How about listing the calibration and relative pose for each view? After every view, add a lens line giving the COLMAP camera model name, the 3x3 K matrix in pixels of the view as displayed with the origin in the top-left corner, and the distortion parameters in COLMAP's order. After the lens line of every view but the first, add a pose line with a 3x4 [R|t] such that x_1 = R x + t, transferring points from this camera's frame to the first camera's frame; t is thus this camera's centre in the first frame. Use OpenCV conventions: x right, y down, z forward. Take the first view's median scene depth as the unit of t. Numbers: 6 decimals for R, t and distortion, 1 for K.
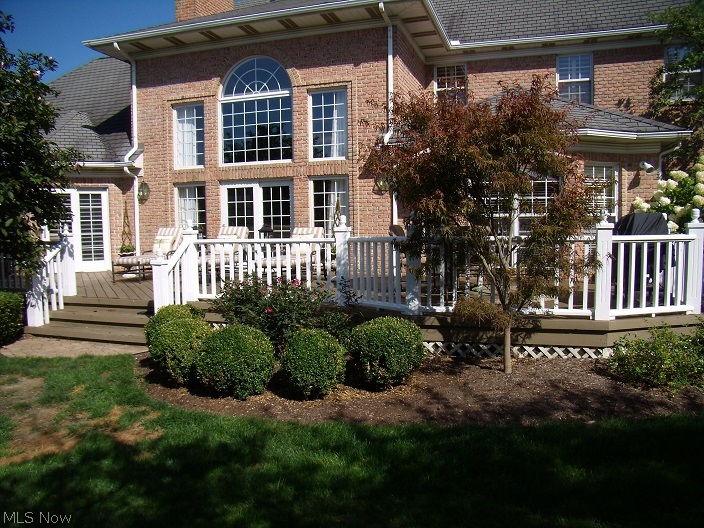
lens RADIAL K [[559.8, 0, 348.4], [0, 559.8, 264.9], [0, 0, 1]] dist [-0.170457, 0.166613]
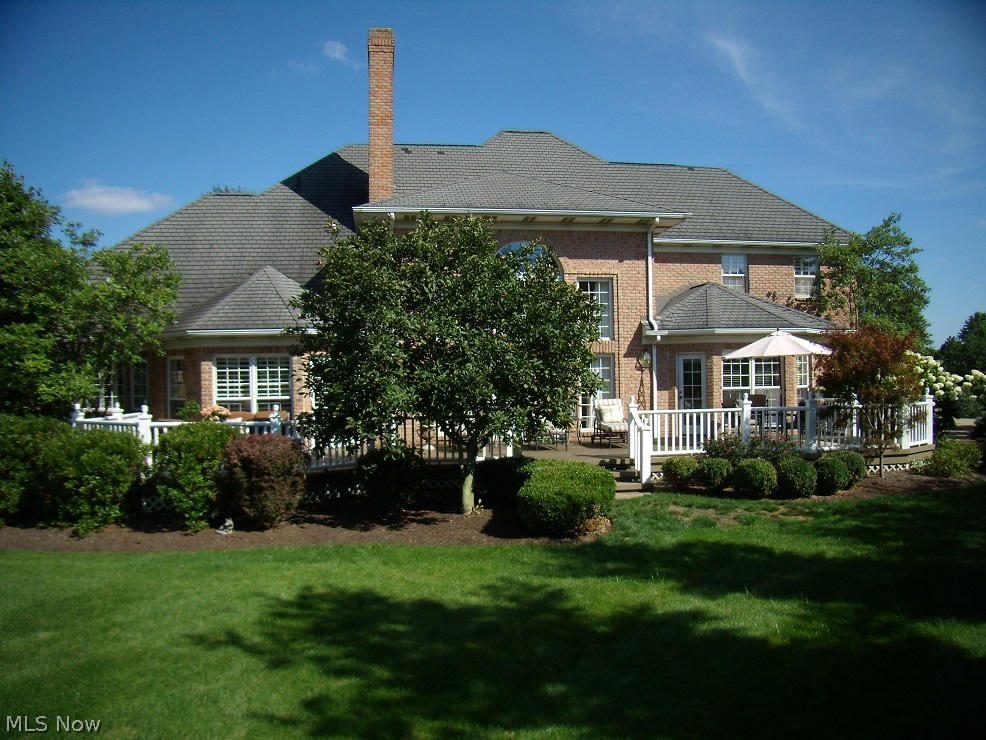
lens RADIAL K [[784.0, 0, 487.9], [0, 784.0, 371.3], [0, 0, 1]] dist [-0.170457, 0.166613]
pose [[0.900369, 0.003379, 0.435115, -0.970091], [0.033816, 0.996402, -0.077712, -0.005391], [-0.433812, 0.084683, 0.897015, -0.363886]]
